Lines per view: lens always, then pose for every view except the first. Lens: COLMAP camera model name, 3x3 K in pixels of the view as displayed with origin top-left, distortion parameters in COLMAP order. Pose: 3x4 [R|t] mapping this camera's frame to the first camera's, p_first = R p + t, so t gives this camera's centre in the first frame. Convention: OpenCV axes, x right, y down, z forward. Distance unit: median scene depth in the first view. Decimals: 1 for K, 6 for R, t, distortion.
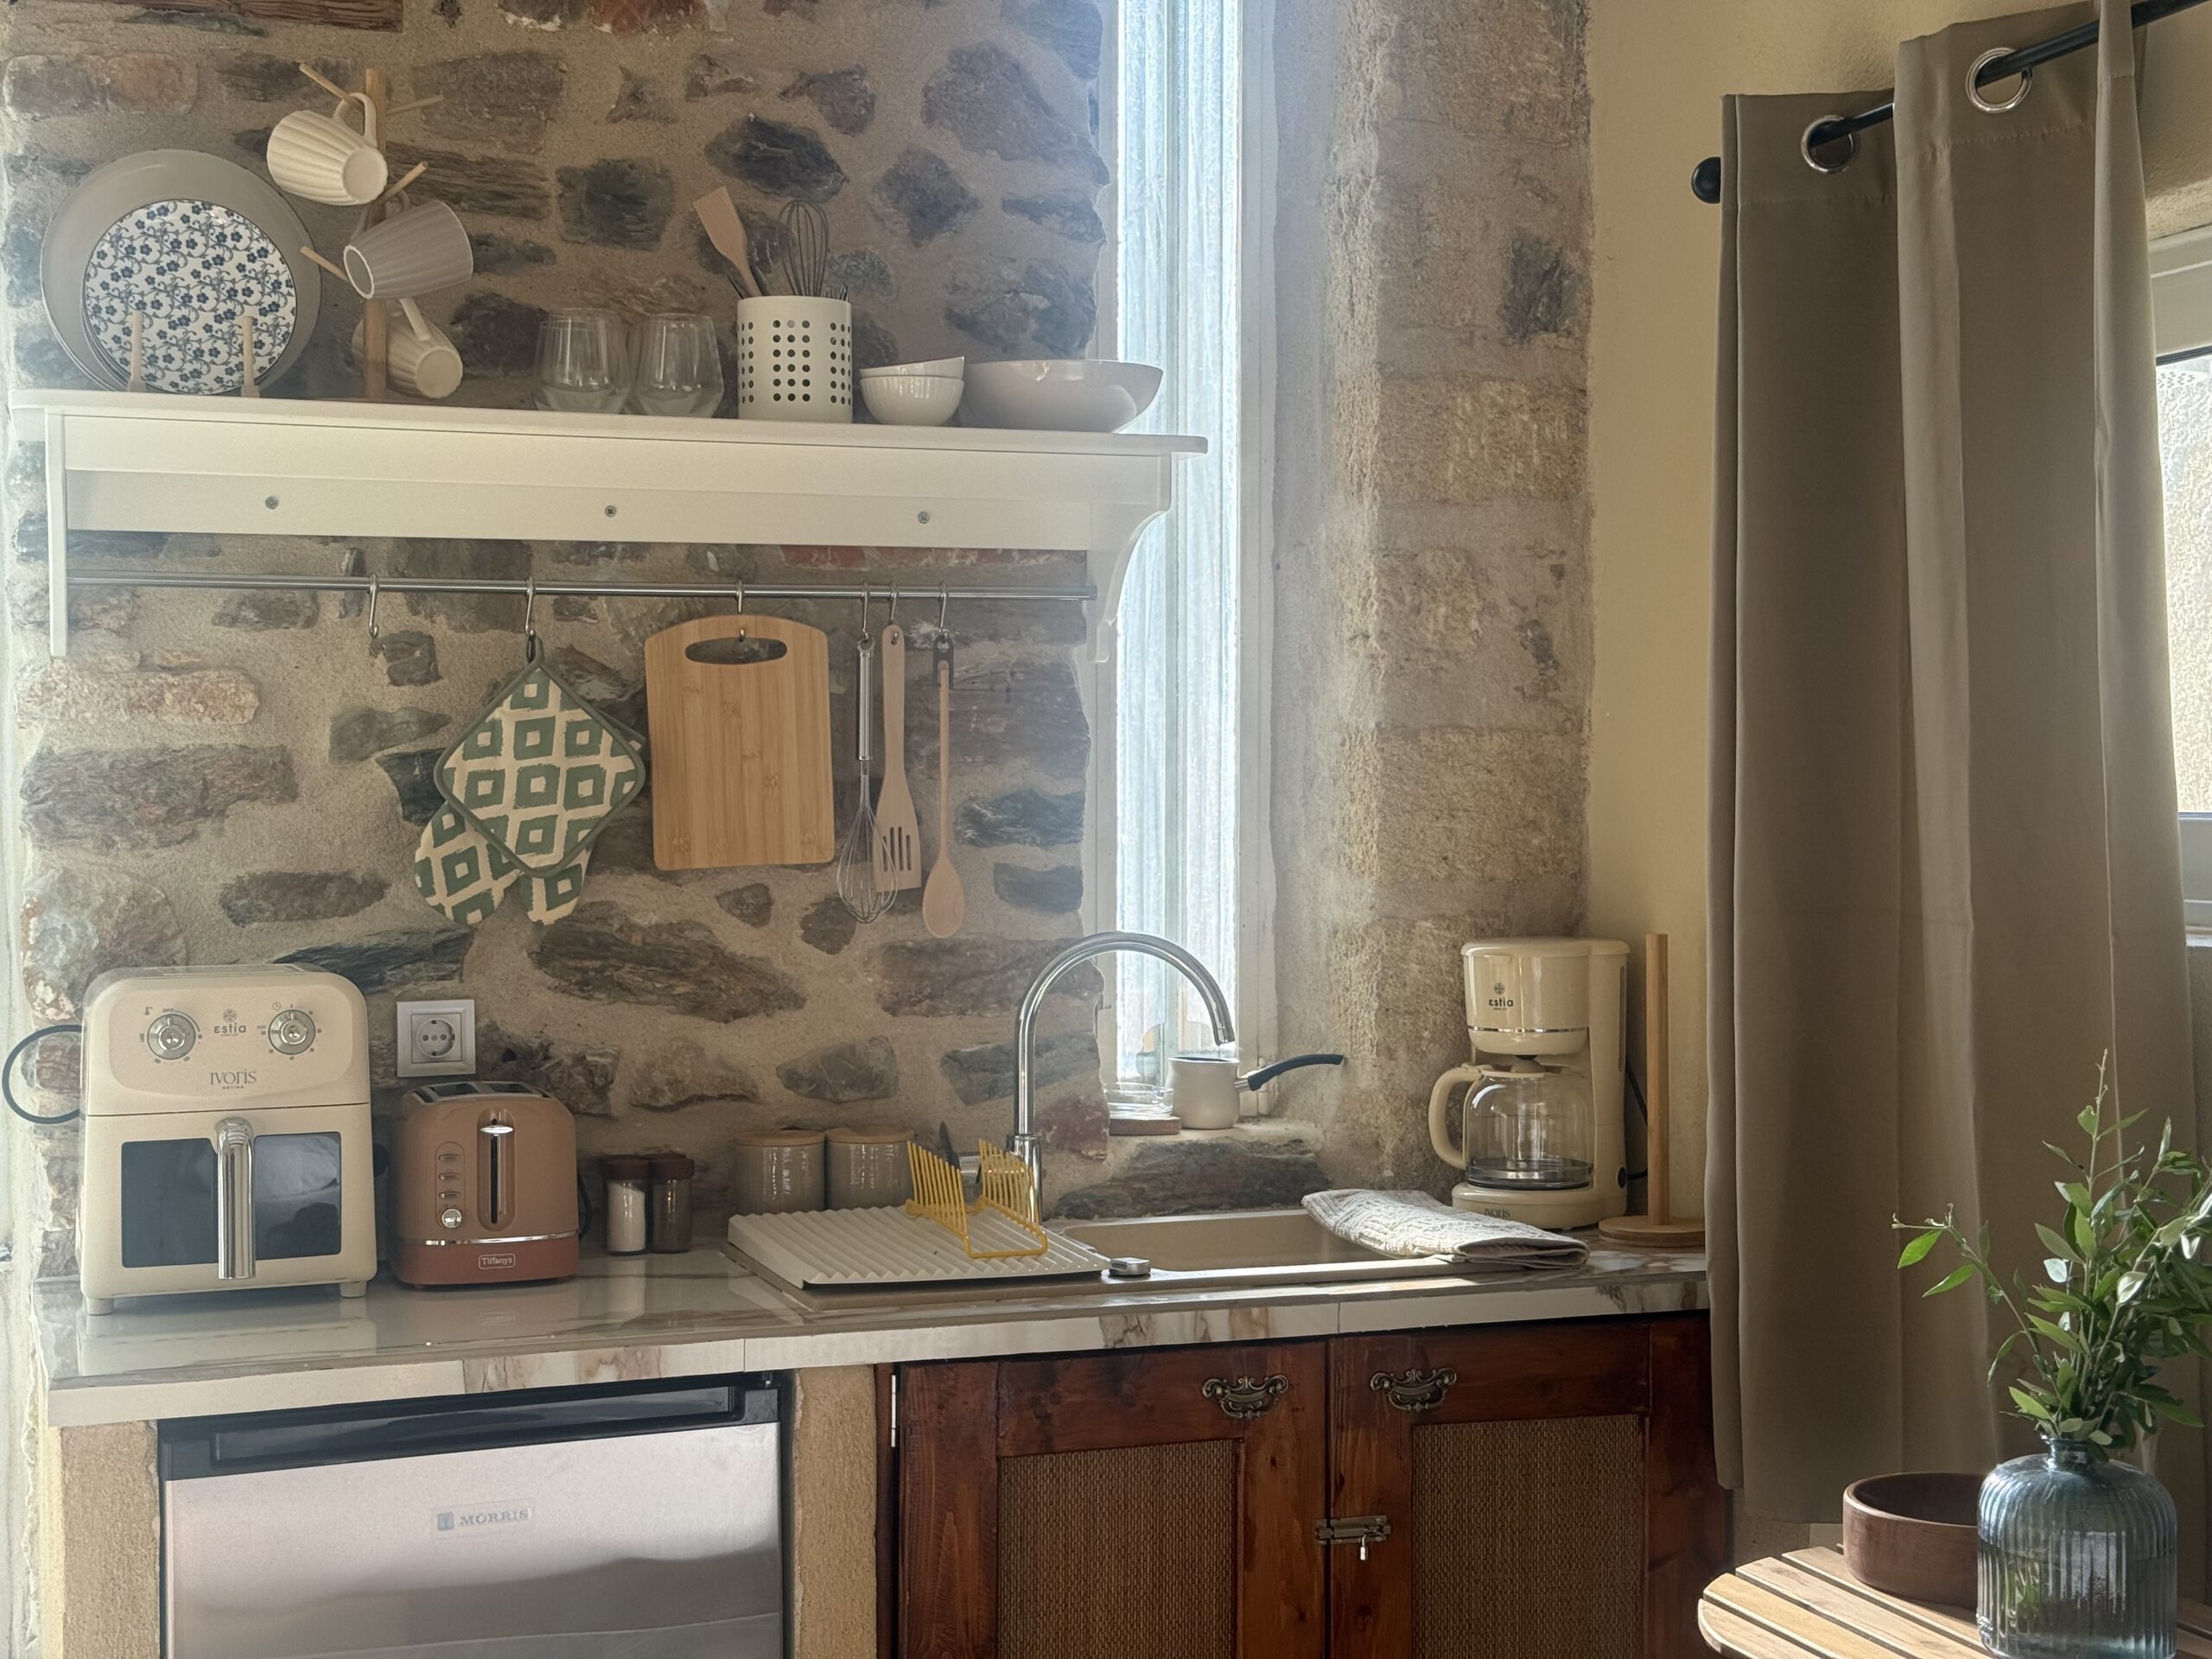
lens RADIAL K [[3087.8, 0, 1134.3], [0, 3087.8, 835.1], [0, 0, 1]] dist [0.165795, -0.133263]
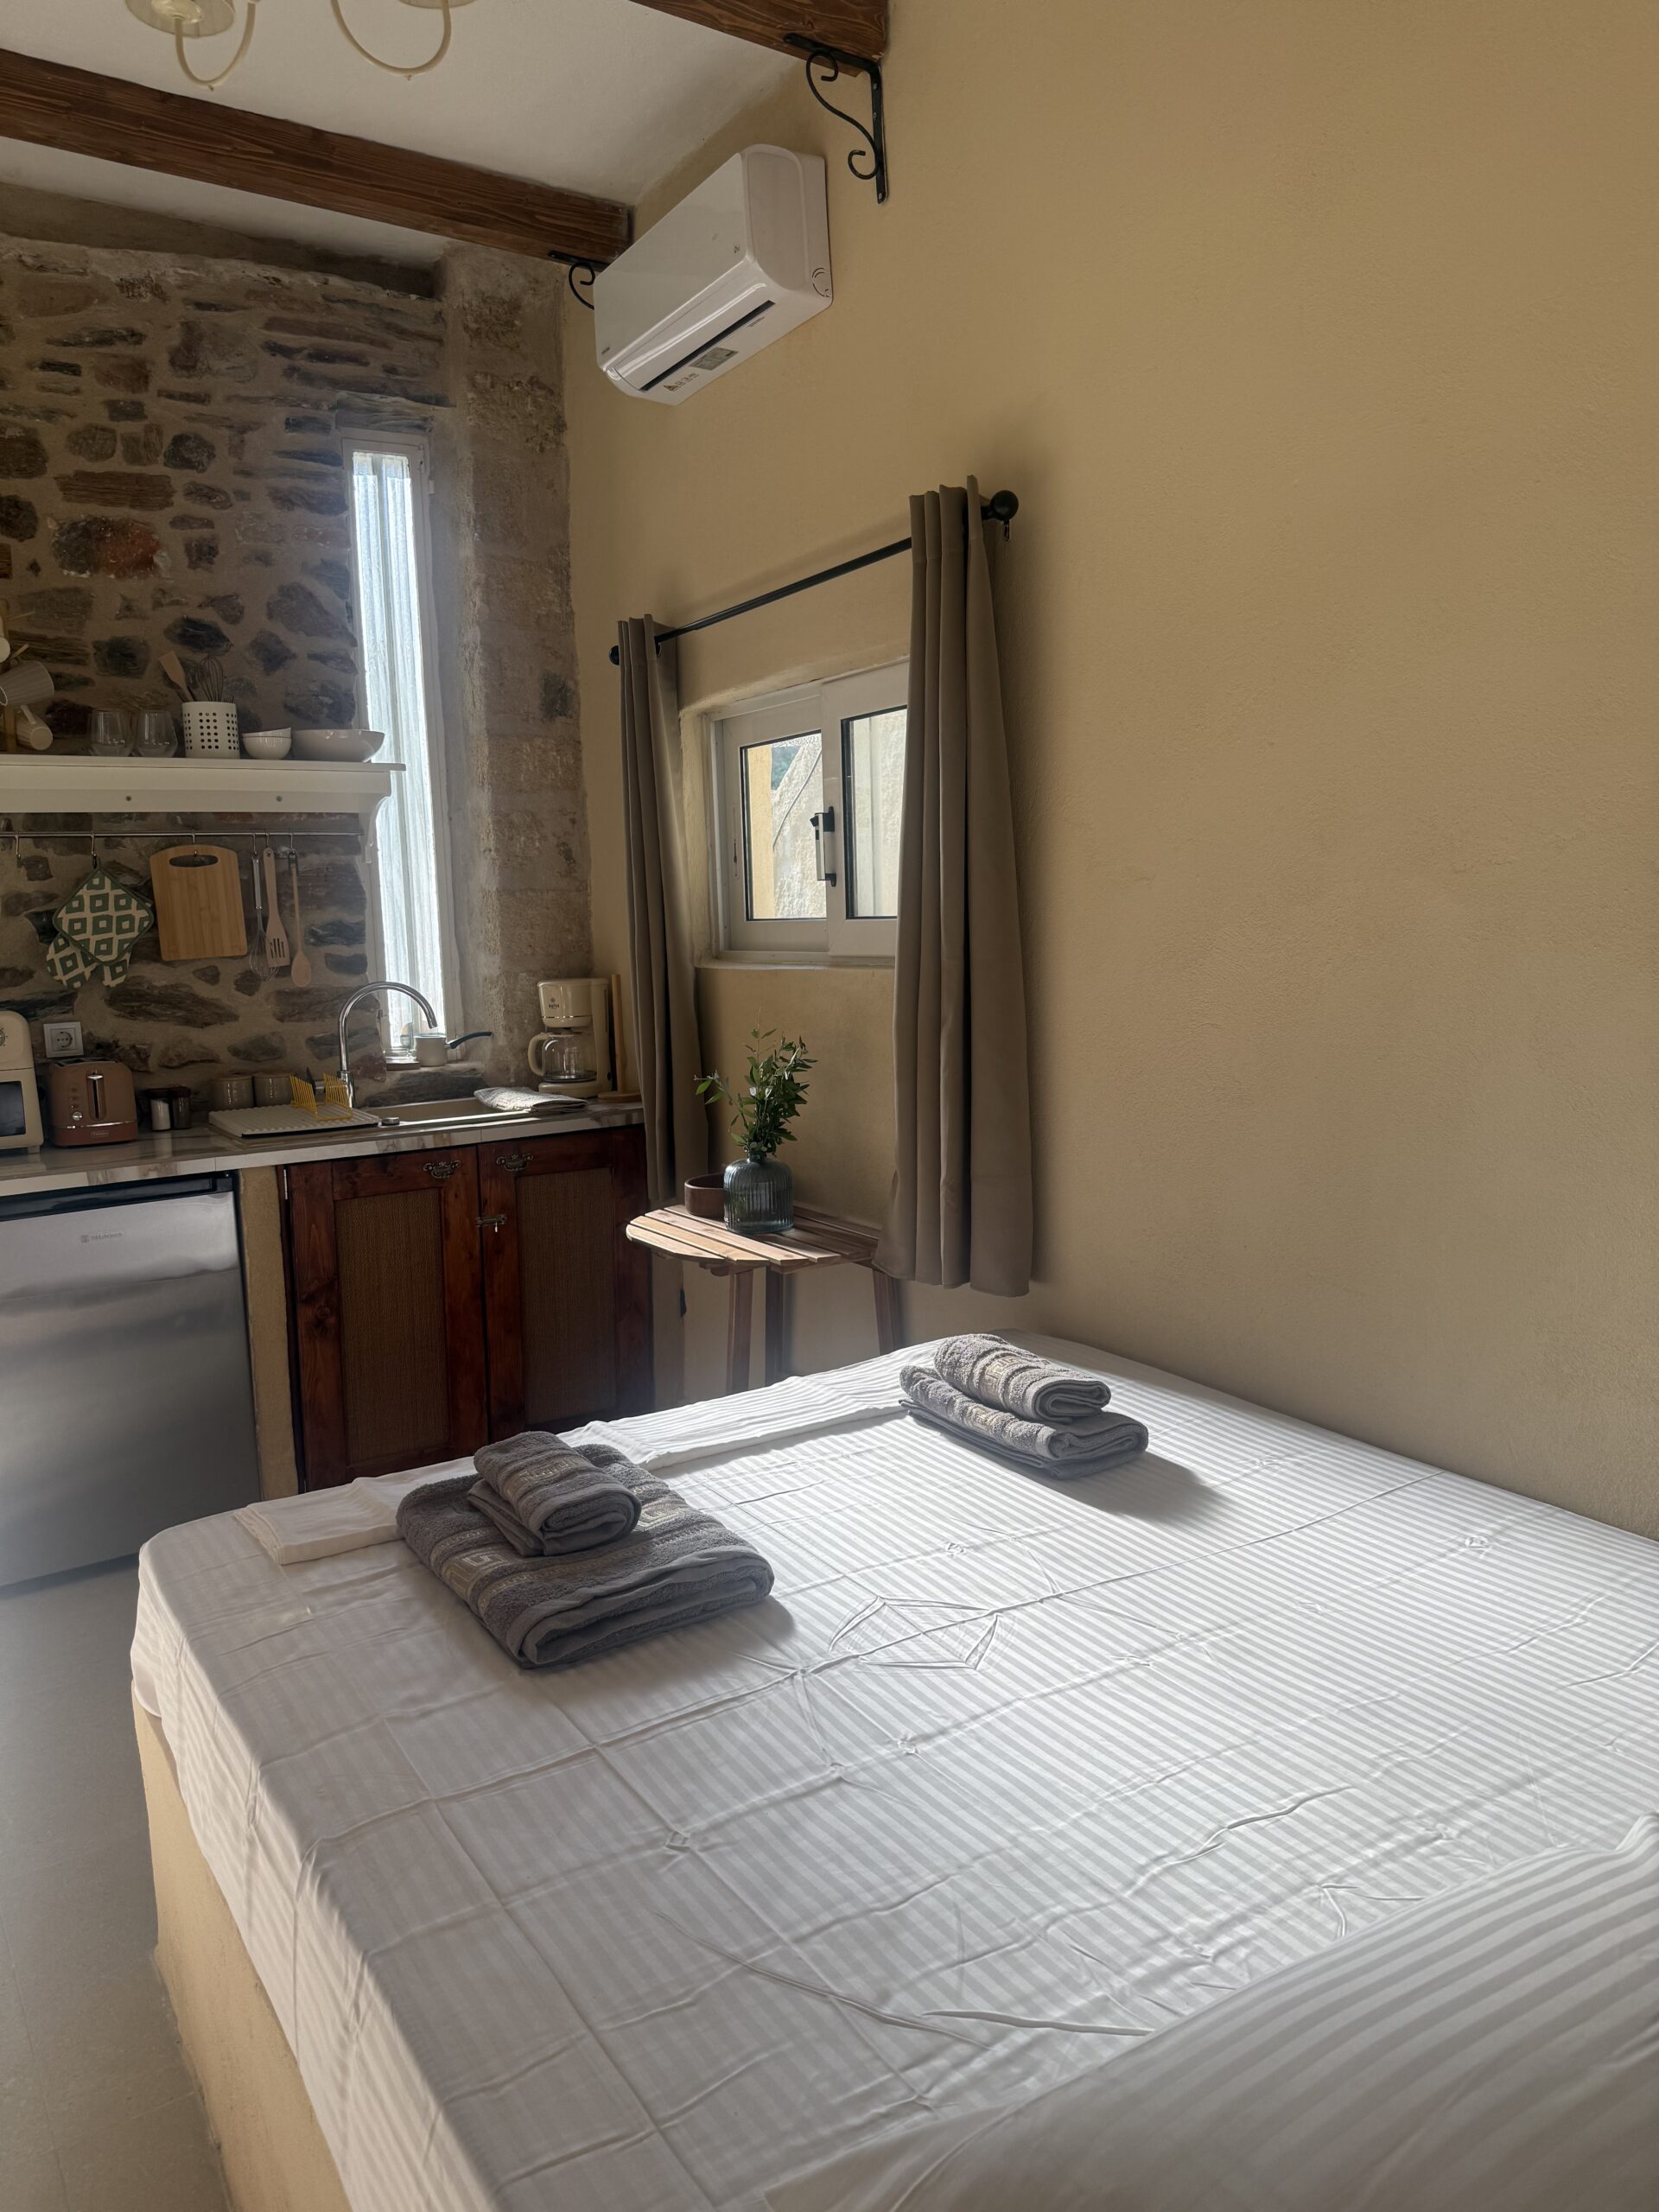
lens RADIAL K [[1582.3, 0, 823.4], [0, 1582.3, 1085.2], [0, 0, 1]] dist [0.040737, -0.059133]
pose [[0.973397, -0.055368, 0.222334, 0.049816], [0.035244, 0.994997, 0.093484, 0.010197], [-0.226398, -0.083161, 0.970478, -0.229873]]
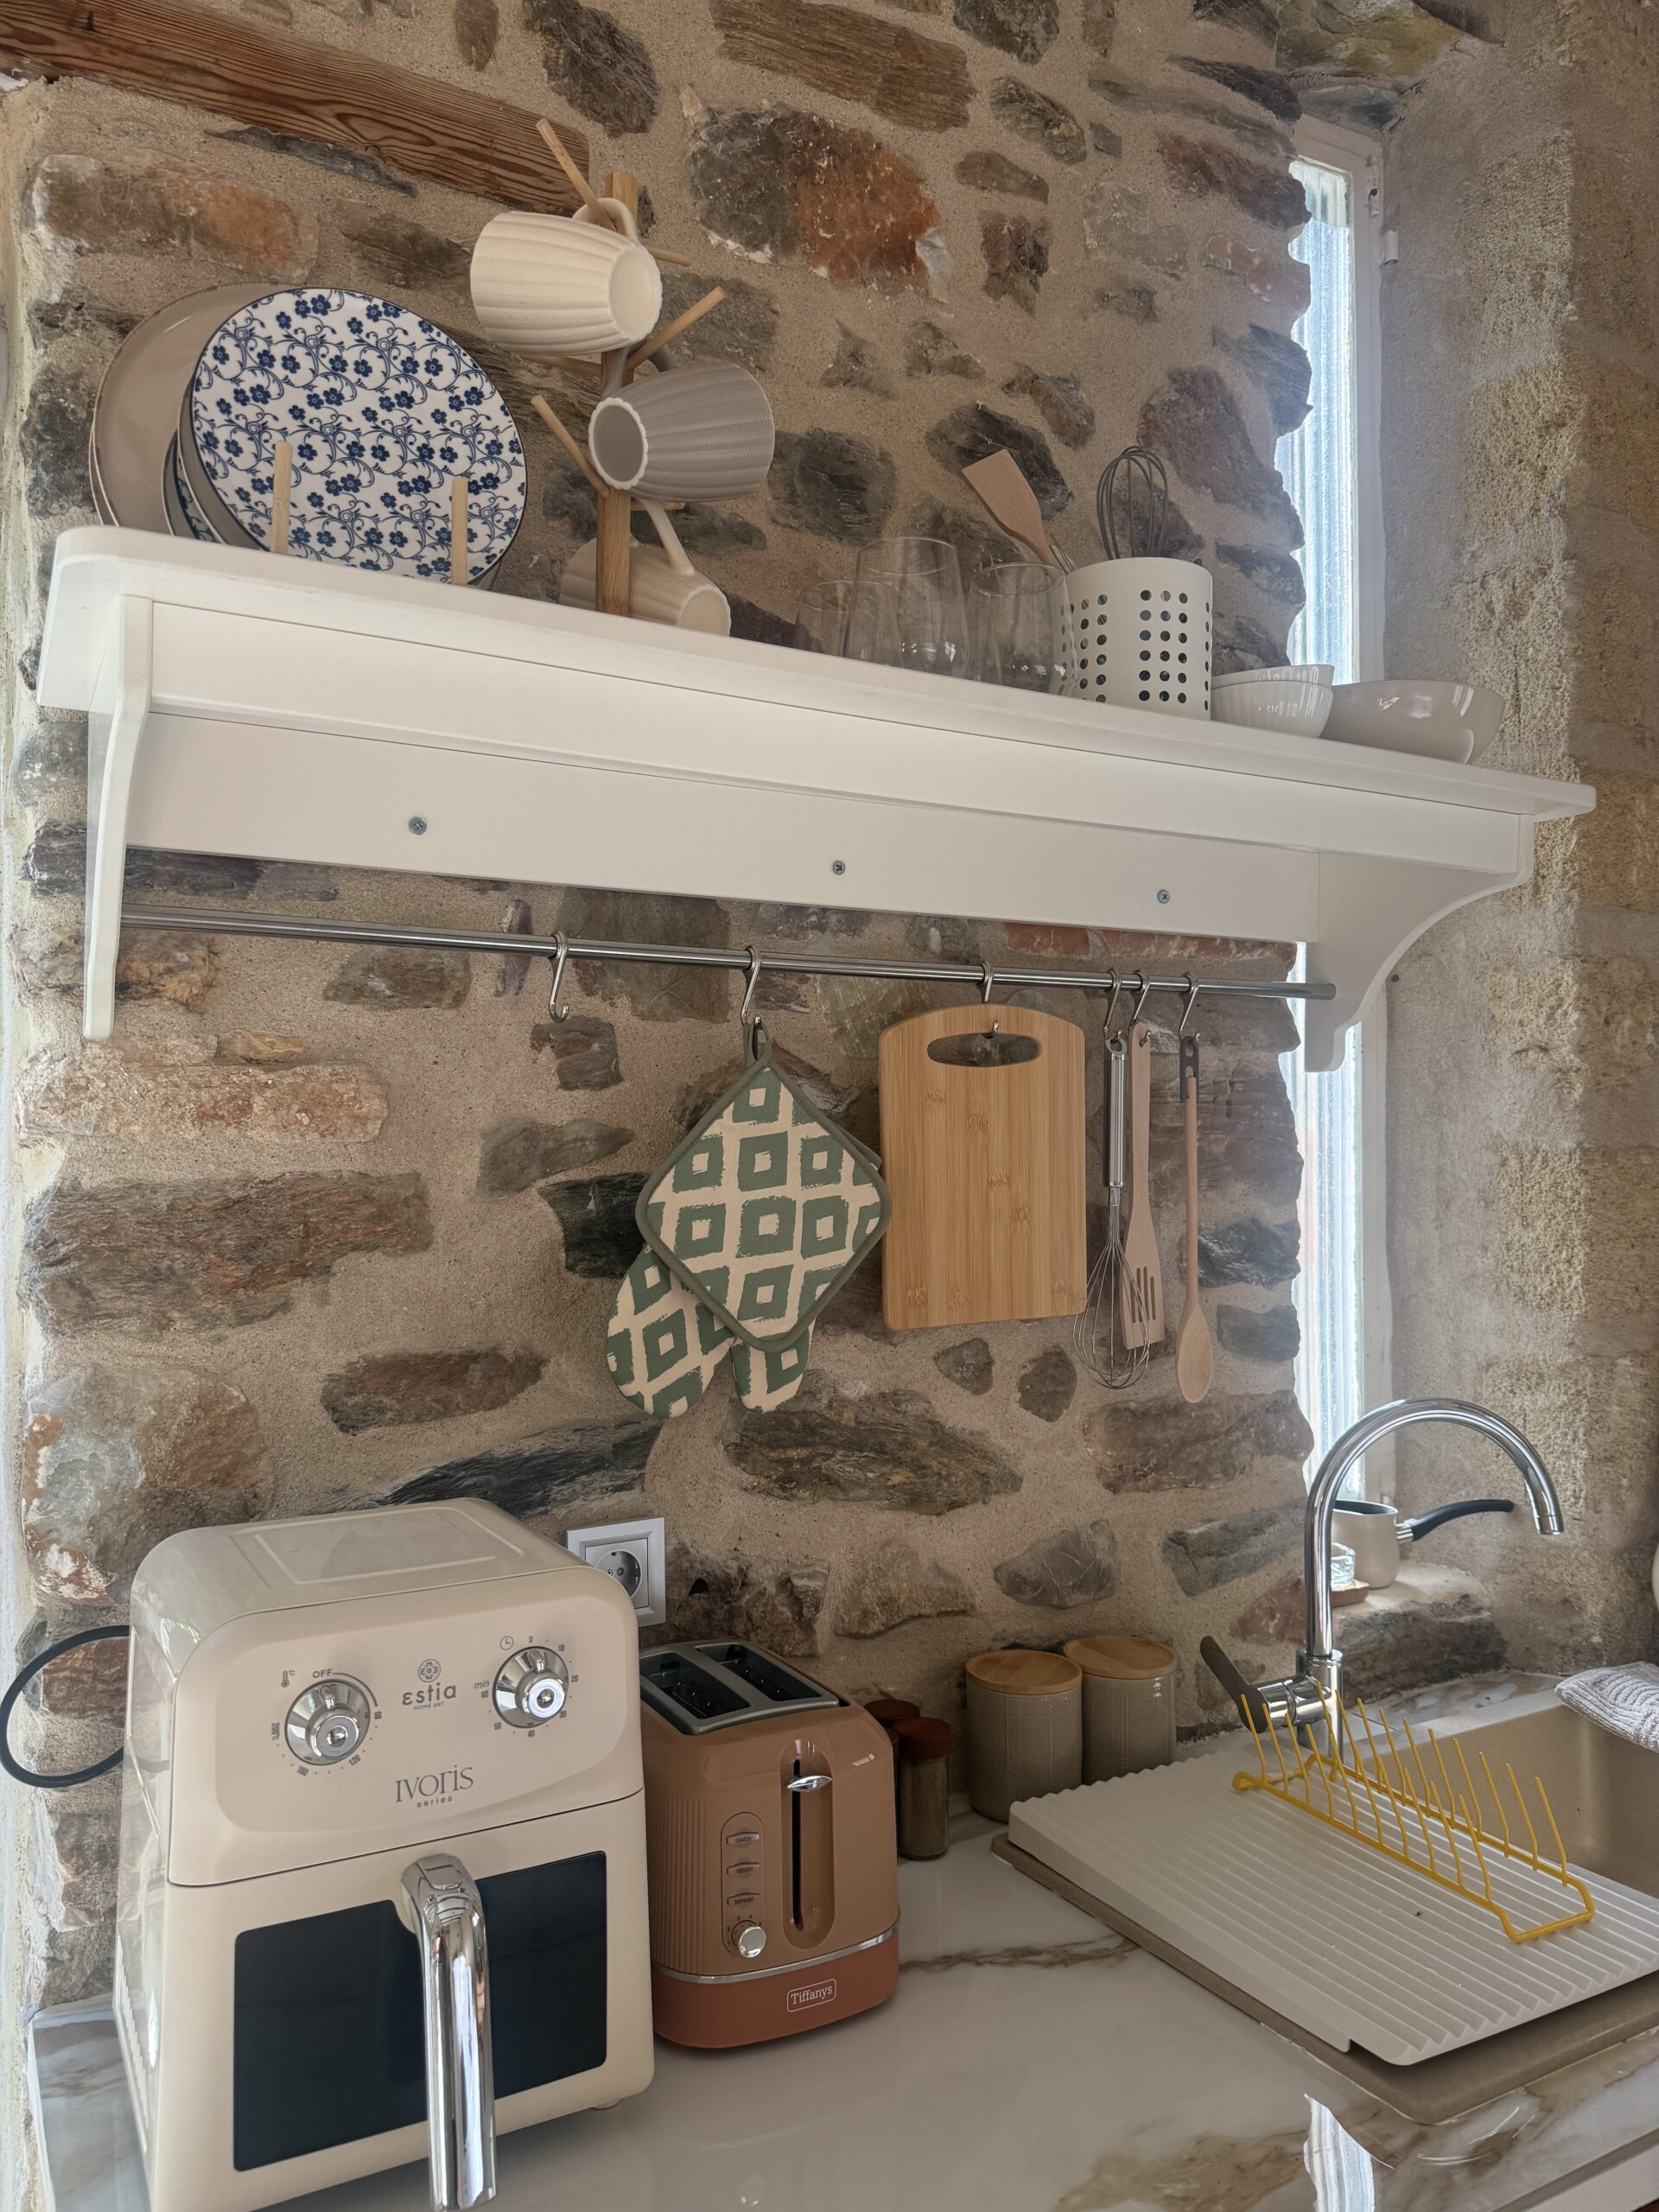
lens RADIAL K [[1557.1, 0, 835.7], [0, 1557.1, 1105.8], [0, 0, 1]] dist [0.090391, -0.130521]
pose [[0.983967, 0.008054, 0.178166, -0.240932], [0.001519, 0.998565, -0.053527, -0.024419], [-0.178342, 0.052939, 0.982543, 0.629882]]
